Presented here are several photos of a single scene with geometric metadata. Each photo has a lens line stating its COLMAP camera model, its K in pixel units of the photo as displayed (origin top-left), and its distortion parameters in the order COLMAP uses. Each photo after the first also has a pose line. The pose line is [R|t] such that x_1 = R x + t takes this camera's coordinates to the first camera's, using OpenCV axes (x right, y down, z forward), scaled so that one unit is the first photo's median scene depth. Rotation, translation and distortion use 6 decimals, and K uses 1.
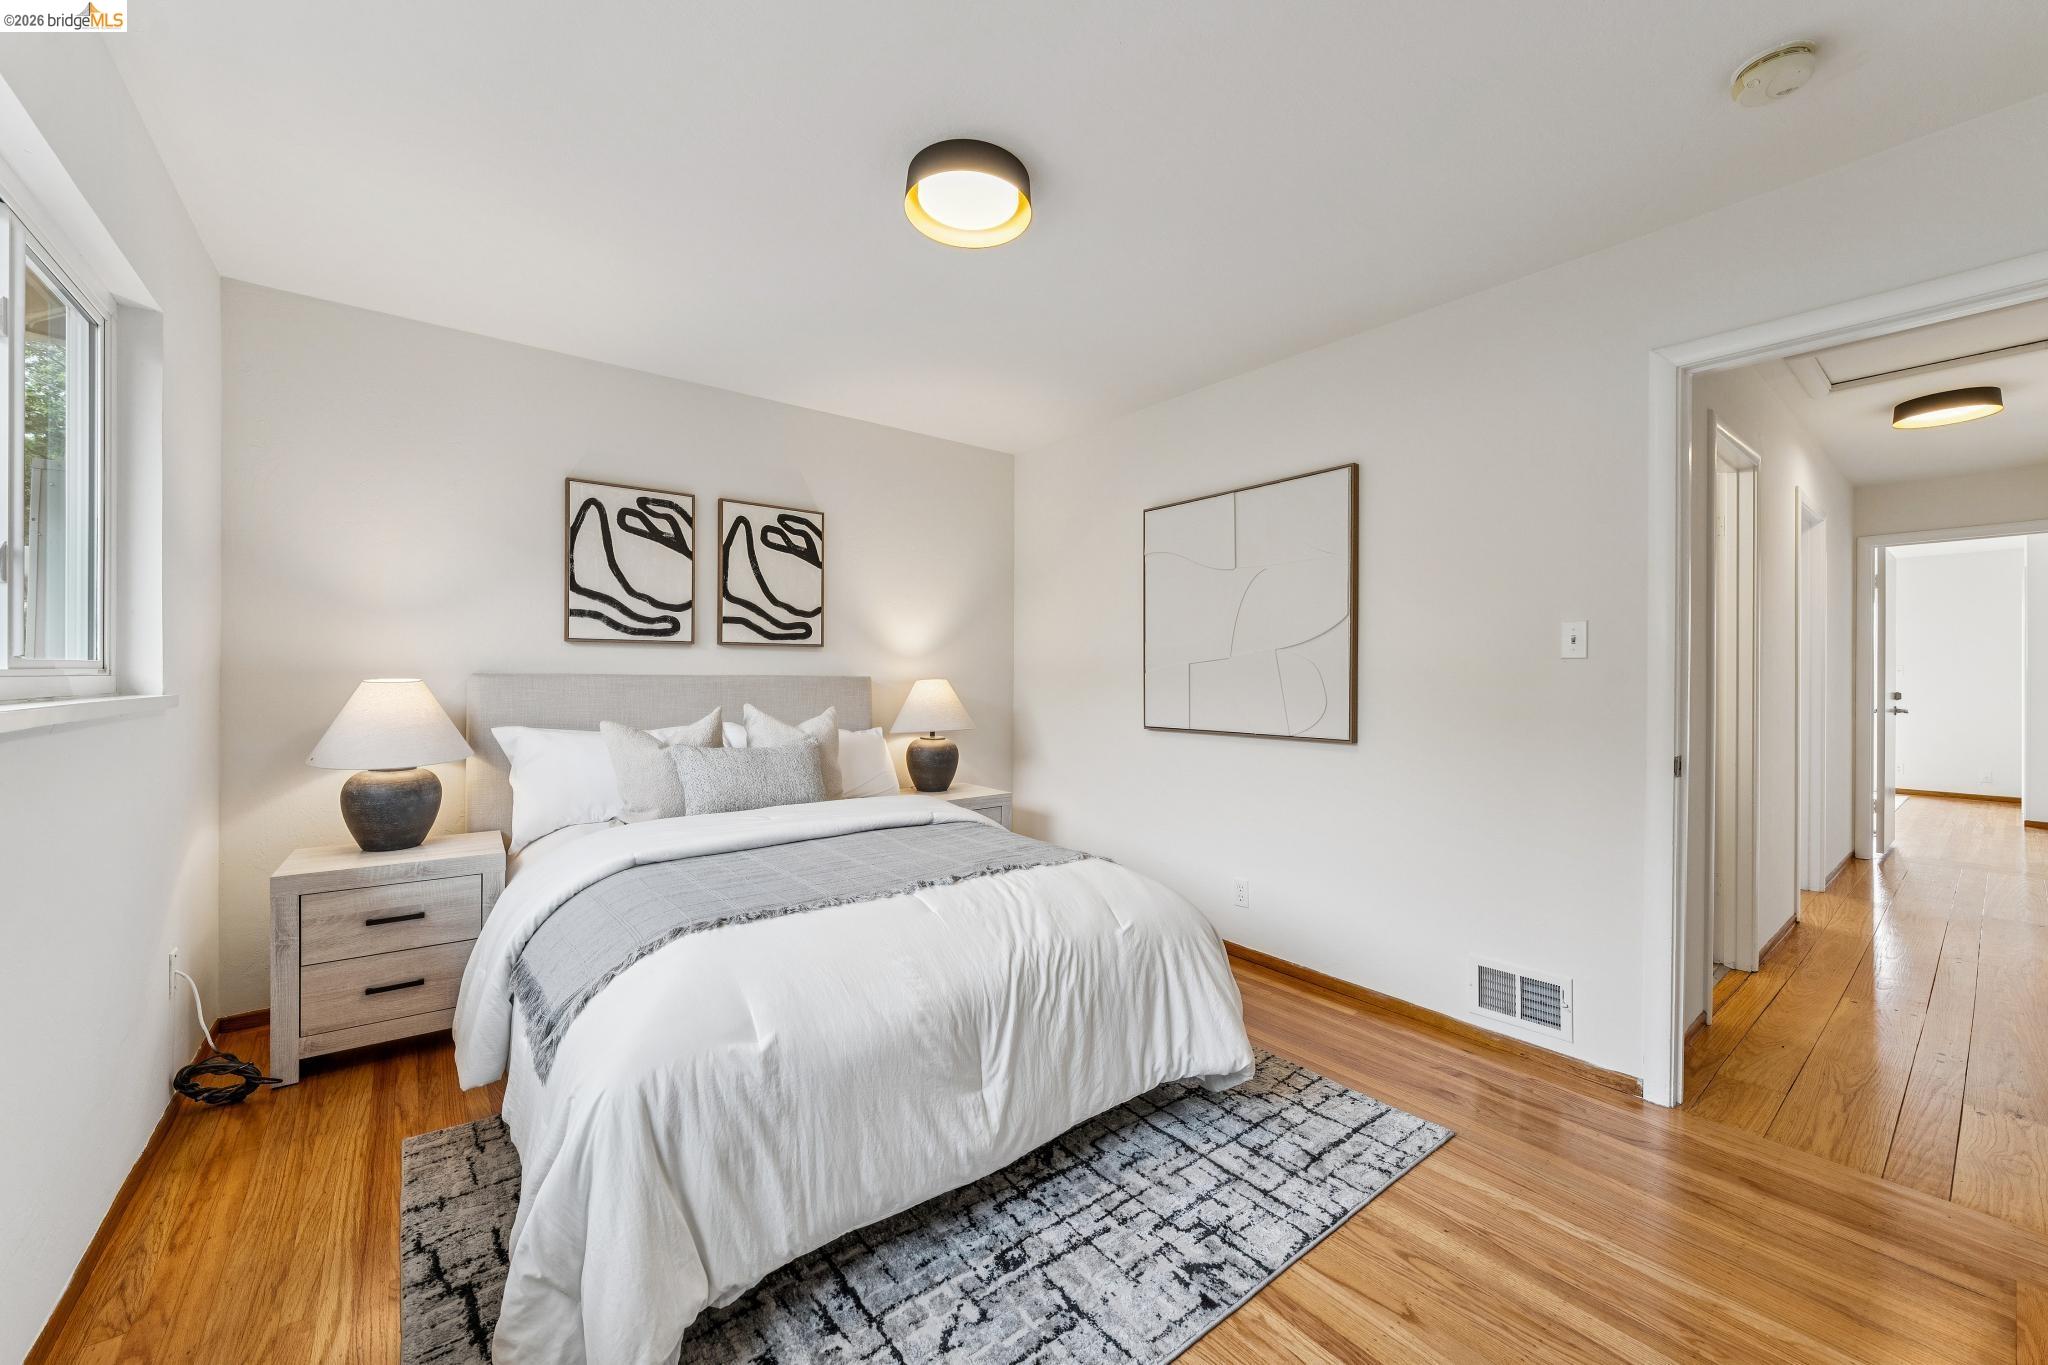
lens RADIAL K [[773.2, 0, 1008.1], [0, 773.2, 681.7], [0, 0, 1]] dist [-0.009602, 0.000164]
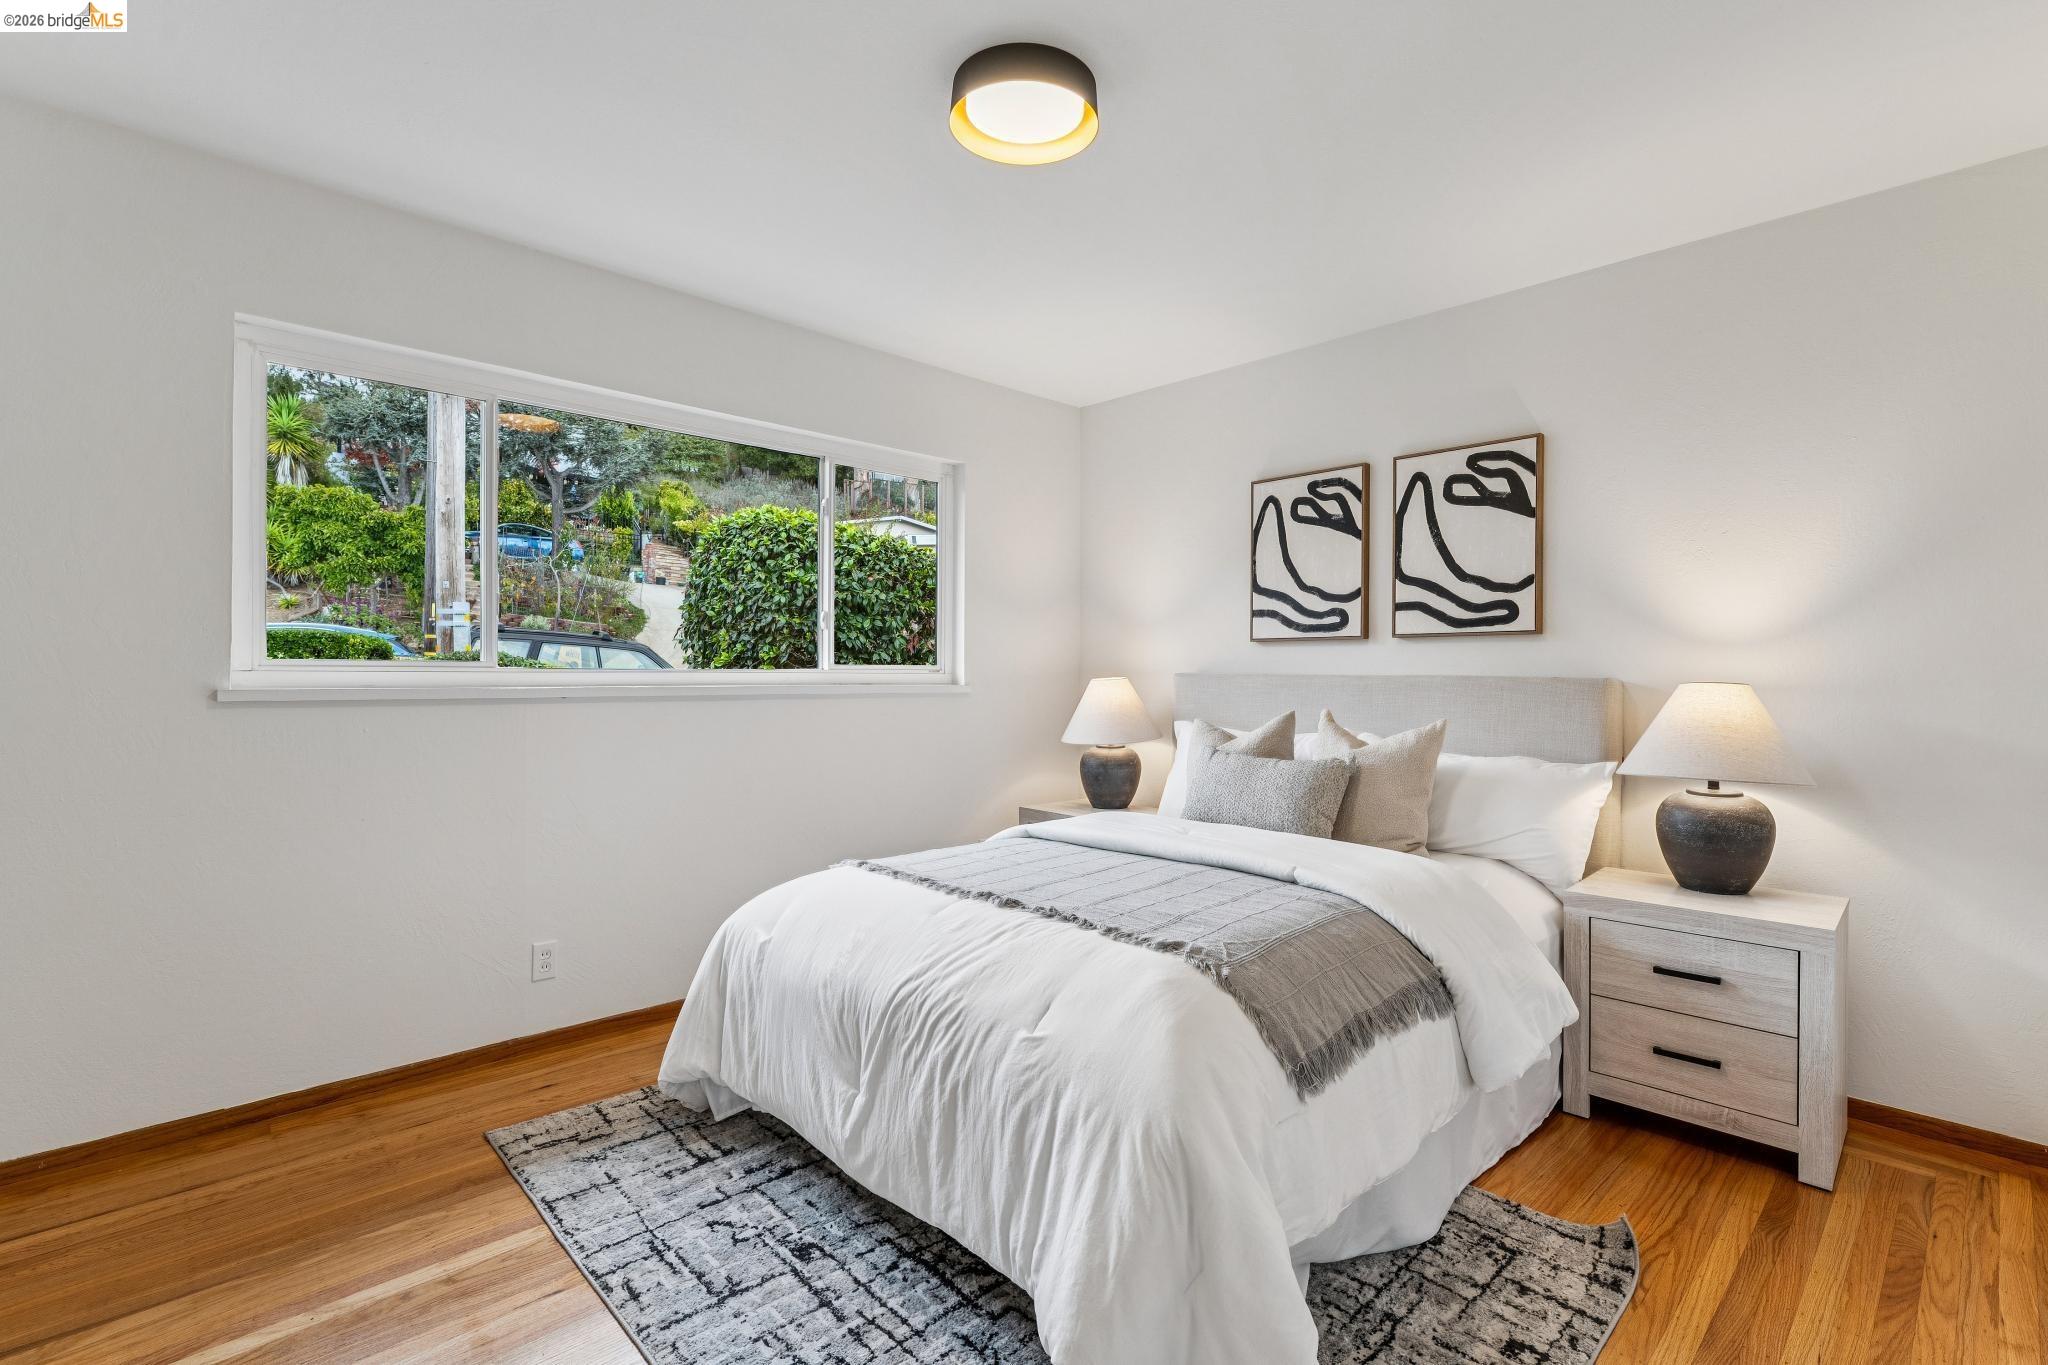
lens RADIAL K [[913.6, 0, 1012.6], [0, 913.6, 675.7], [0, 0, 1]] dist [0.003148, -0.001178]
pose [[0.115098, 0.000771, -0.993354, 0.560233], [-0.010325, 0.999947, -0.000420, -0.003520], [0.993301, 0.010305, 0.115099, 0.512073]]
